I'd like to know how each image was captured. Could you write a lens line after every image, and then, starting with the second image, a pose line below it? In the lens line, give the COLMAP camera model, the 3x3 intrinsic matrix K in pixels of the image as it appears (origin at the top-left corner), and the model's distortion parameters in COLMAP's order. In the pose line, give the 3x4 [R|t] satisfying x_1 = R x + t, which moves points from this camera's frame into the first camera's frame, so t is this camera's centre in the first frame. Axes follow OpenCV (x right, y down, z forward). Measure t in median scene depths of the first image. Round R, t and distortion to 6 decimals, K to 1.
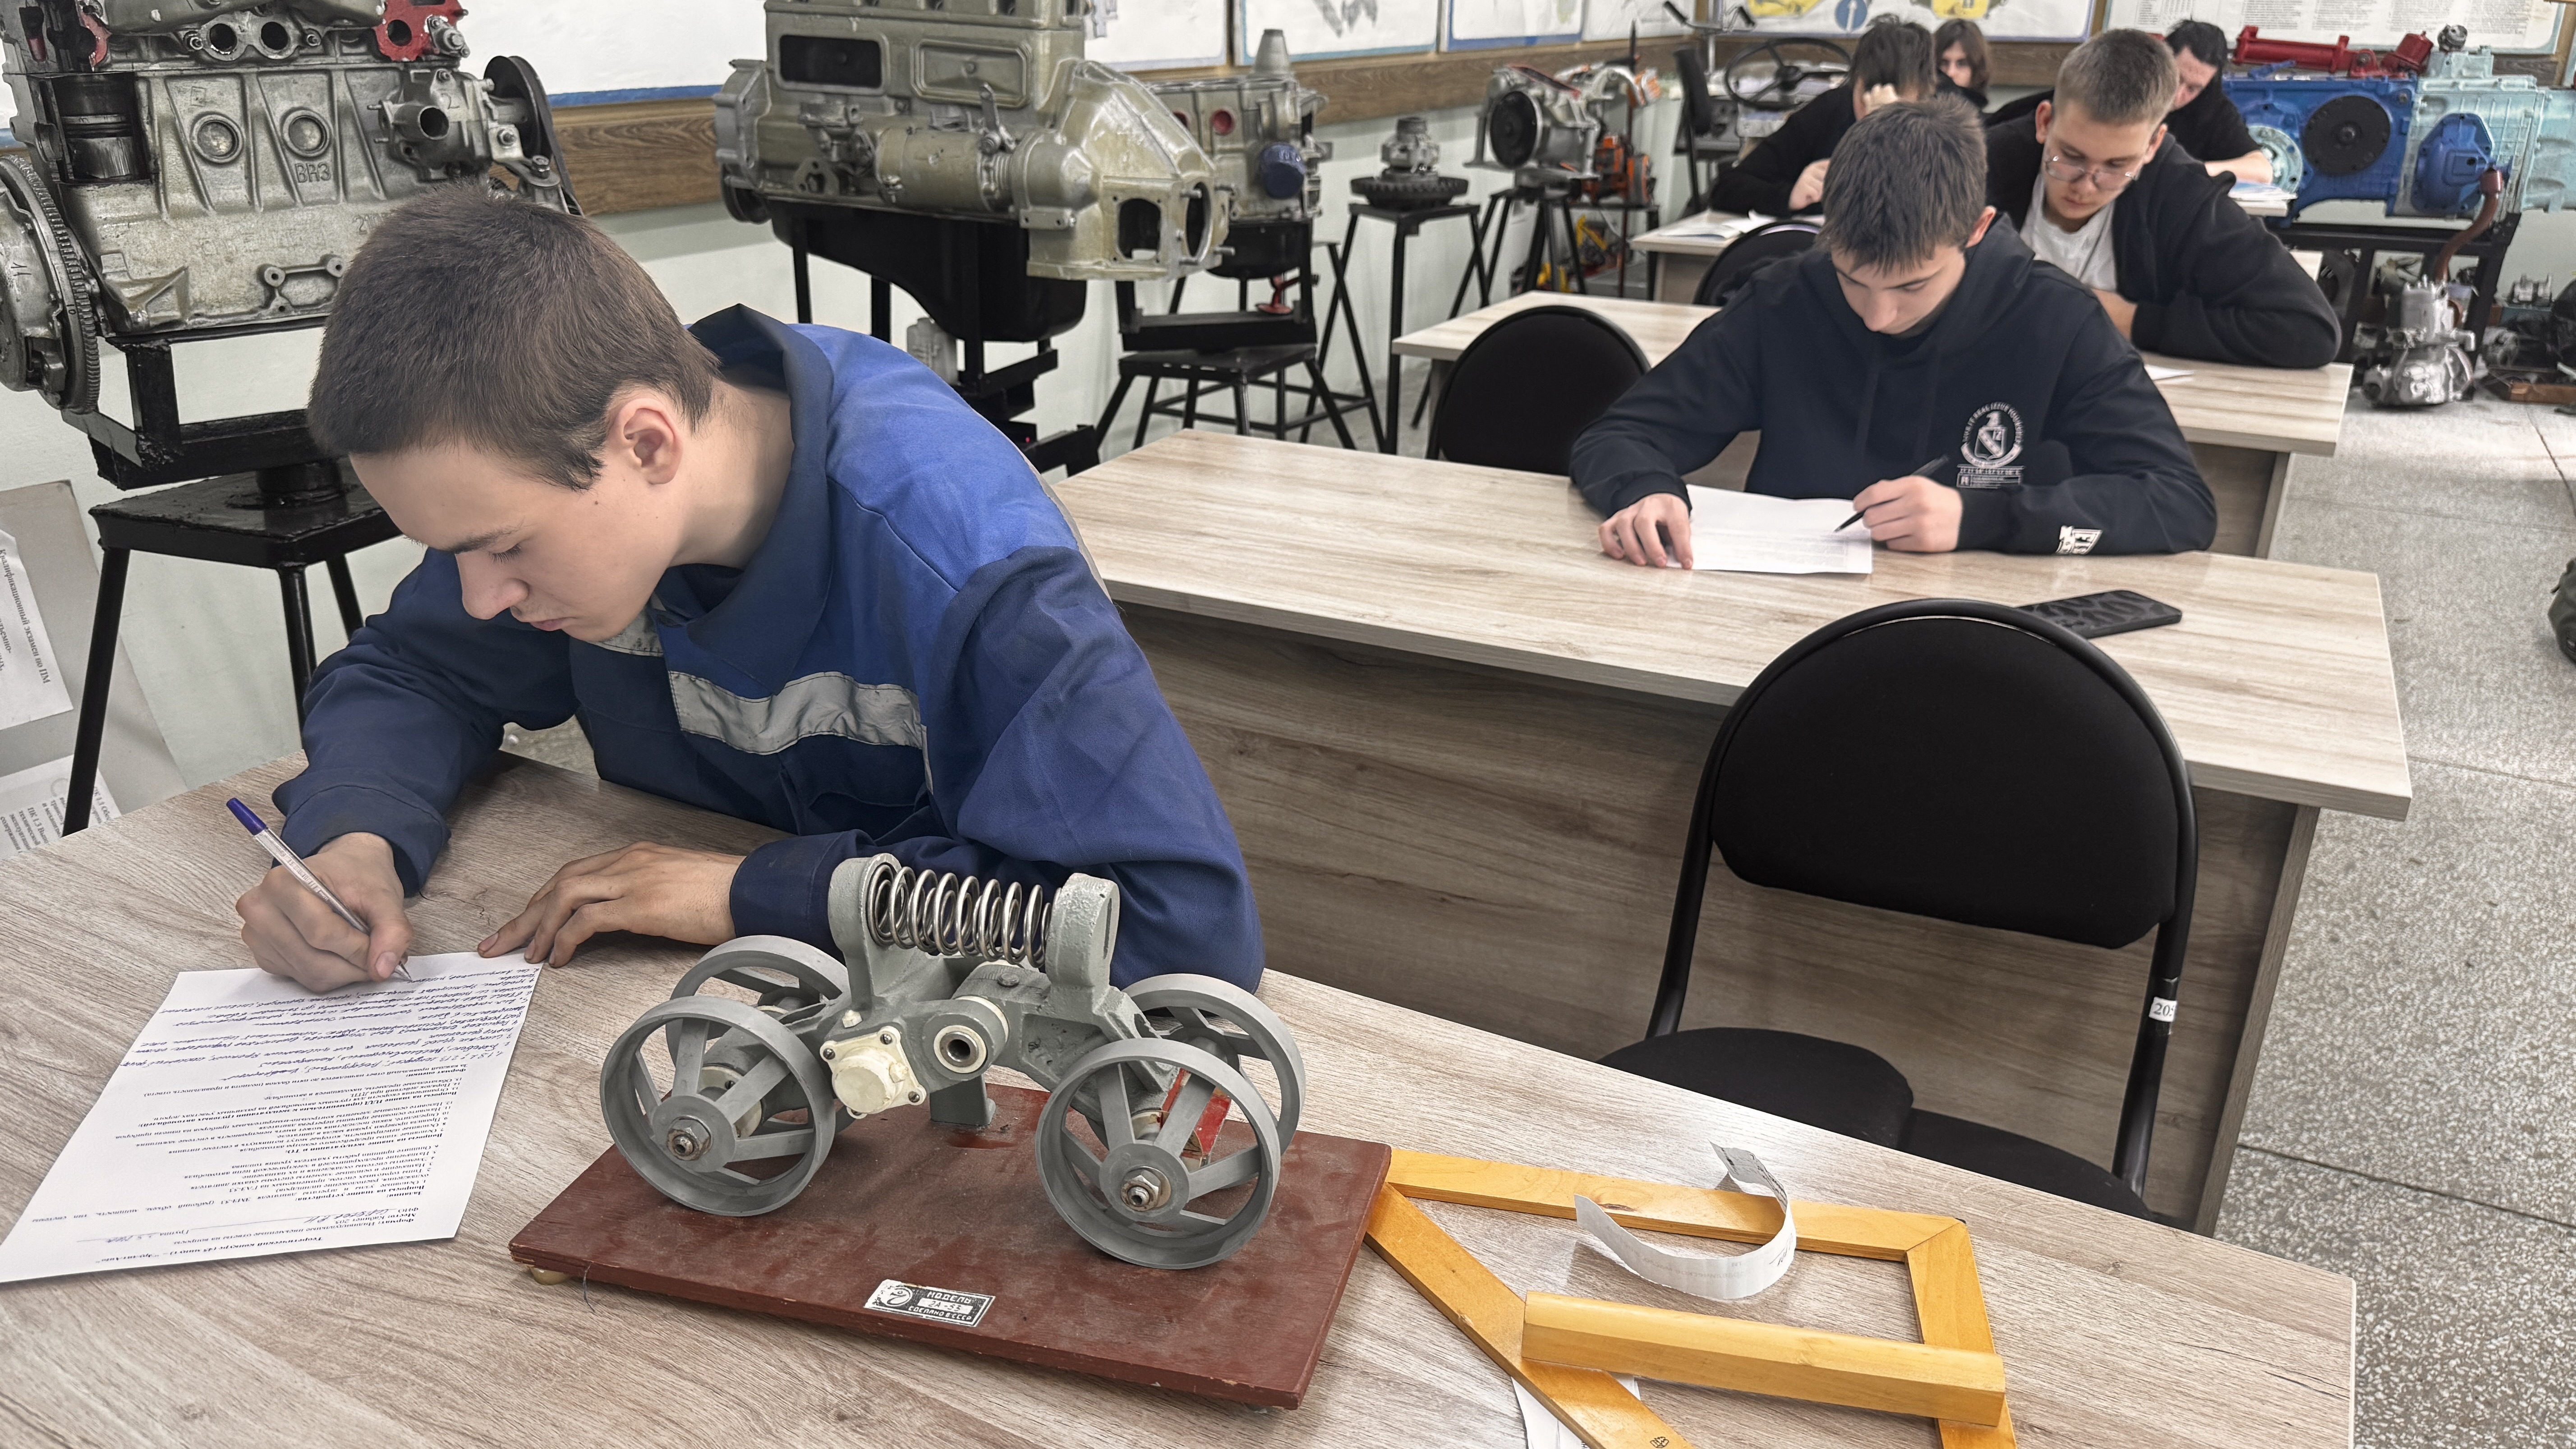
lens RADIAL K [[1873.1, 0, 1291.3], [0, 1873.1, 737.8], [0, 0, 1]] dist [0.024758, -0.036445]
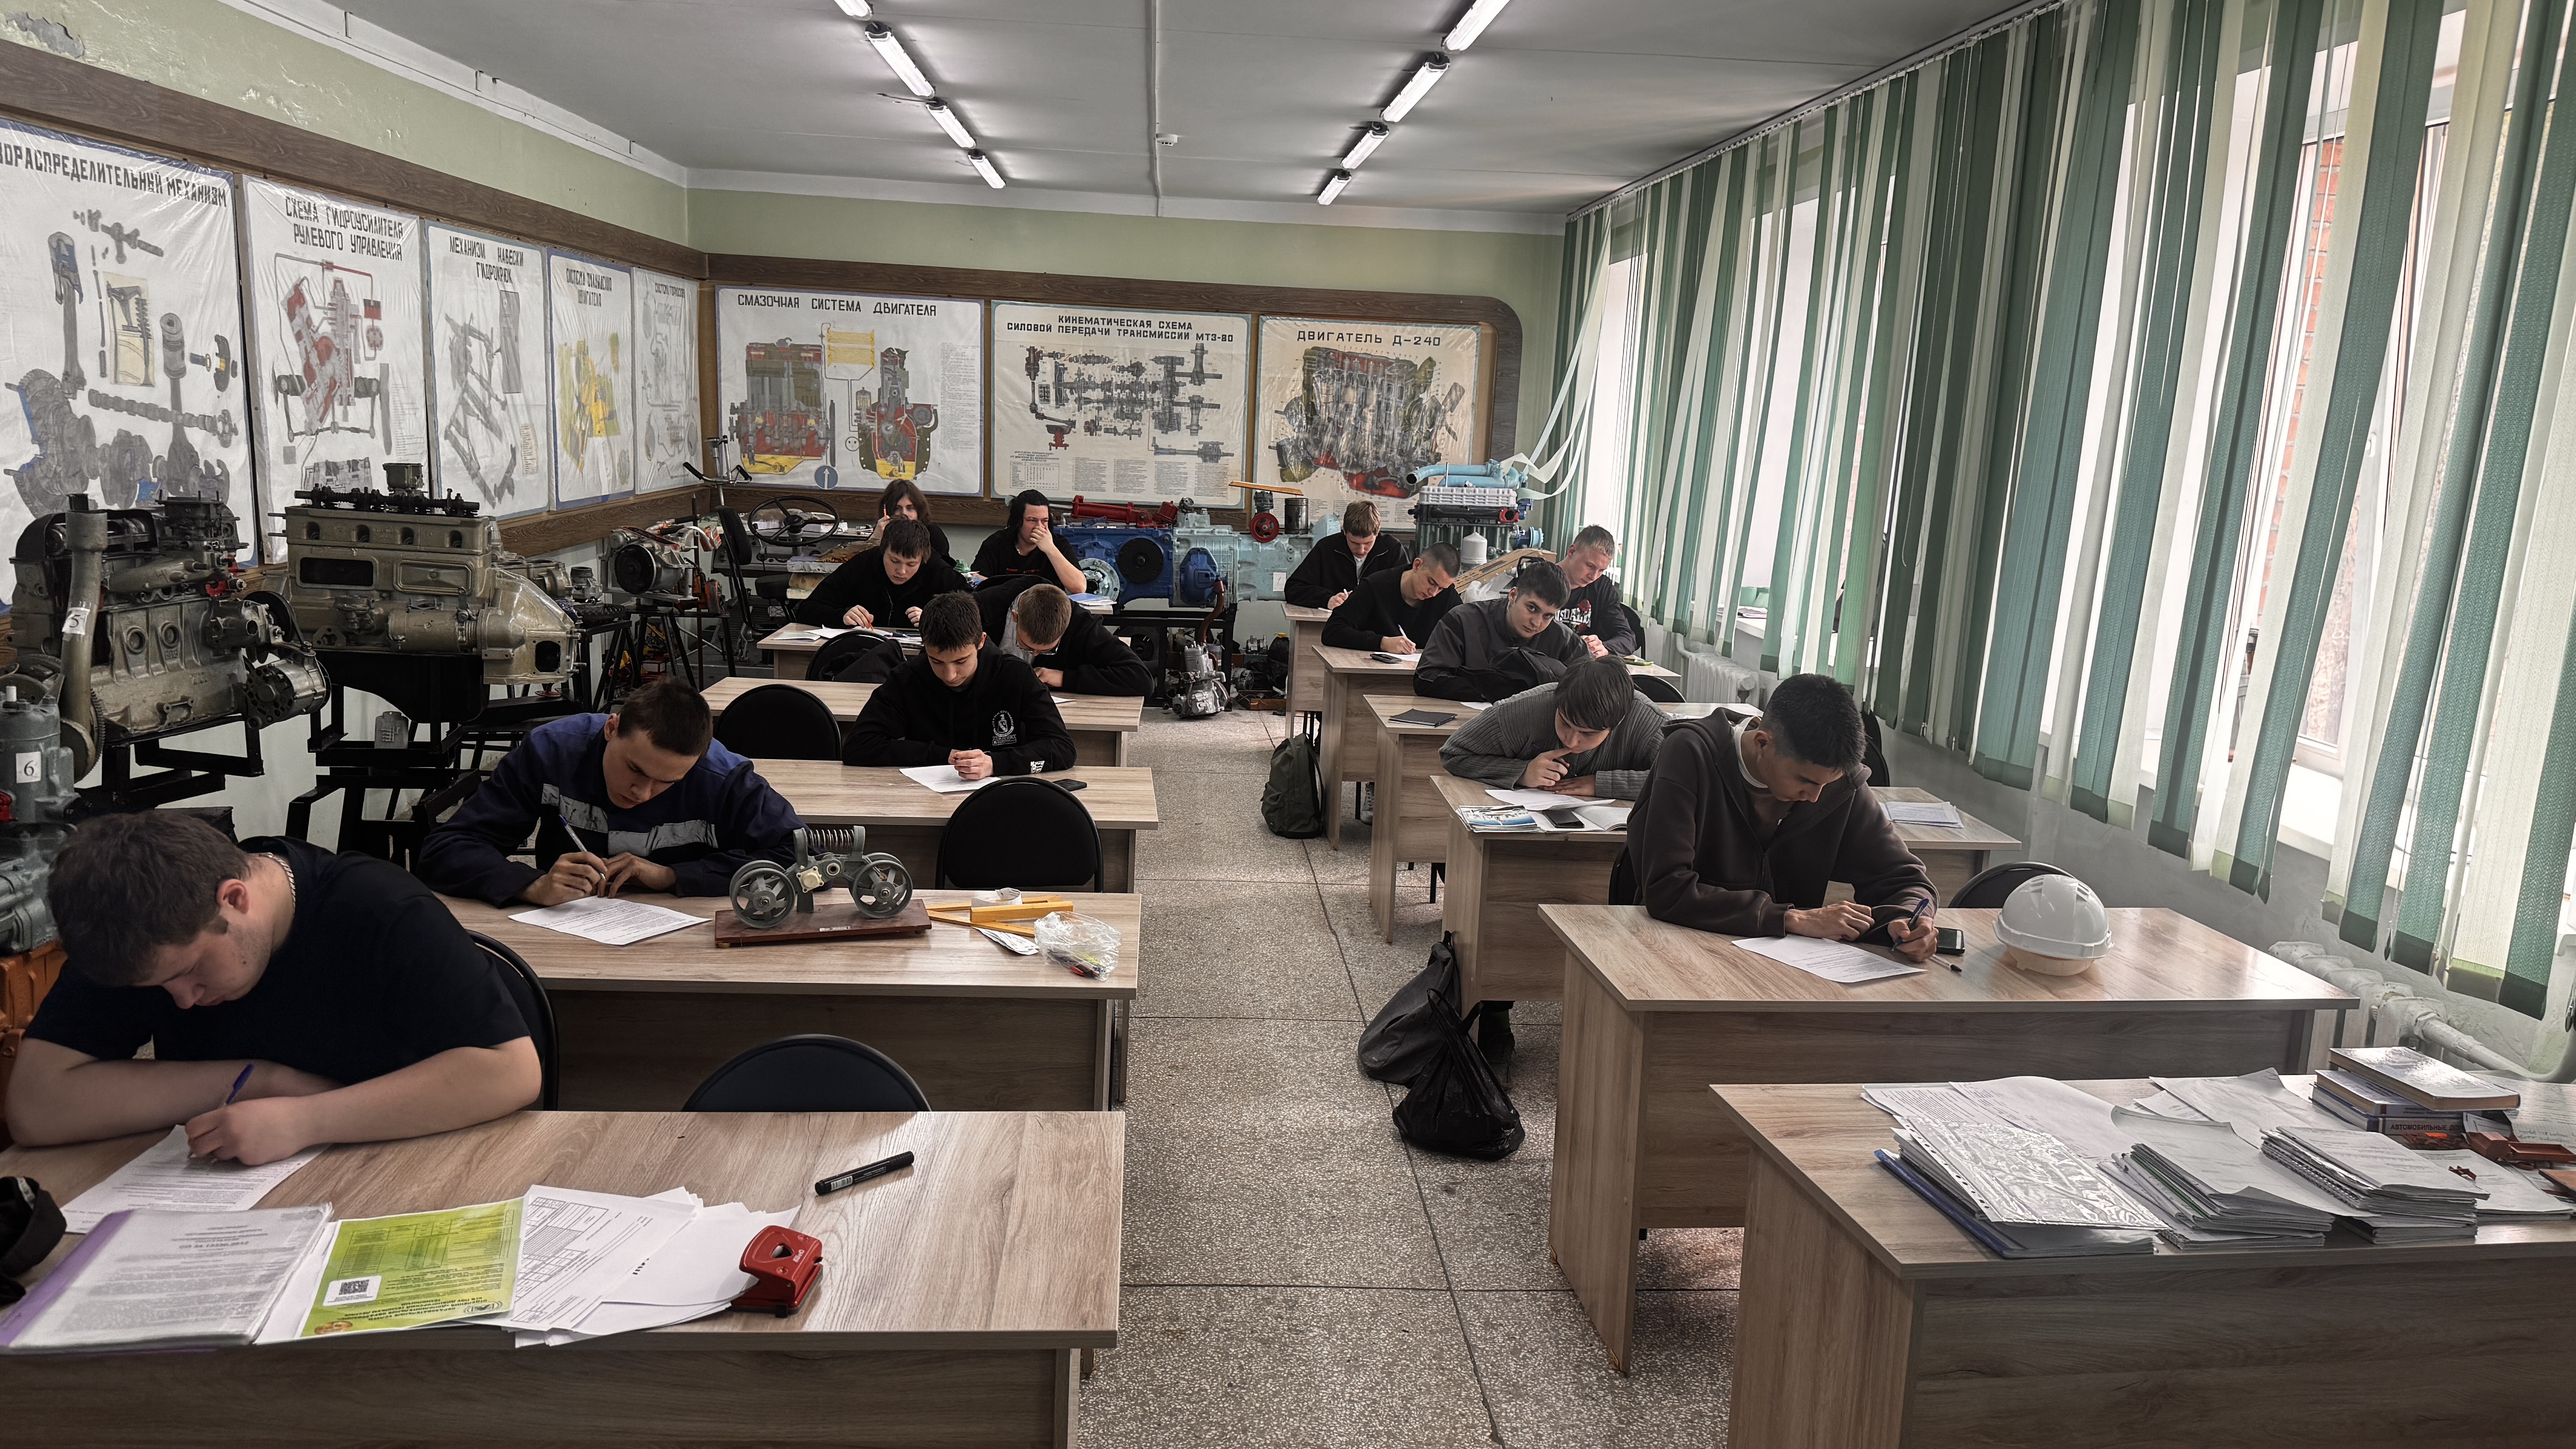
lens RADIAL K [[1873.1, 0, 1292.2], [0, 1873.1, 734.8], [0, 0, 1]] dist [0.024758, -0.036445]
pose [[0.848699, -0.067844, 0.524506, -0.216869], [0.166048, 0.975772, -0.142467, 0.093948], [-0.502133, 0.208005, 0.839403, -0.451281]]
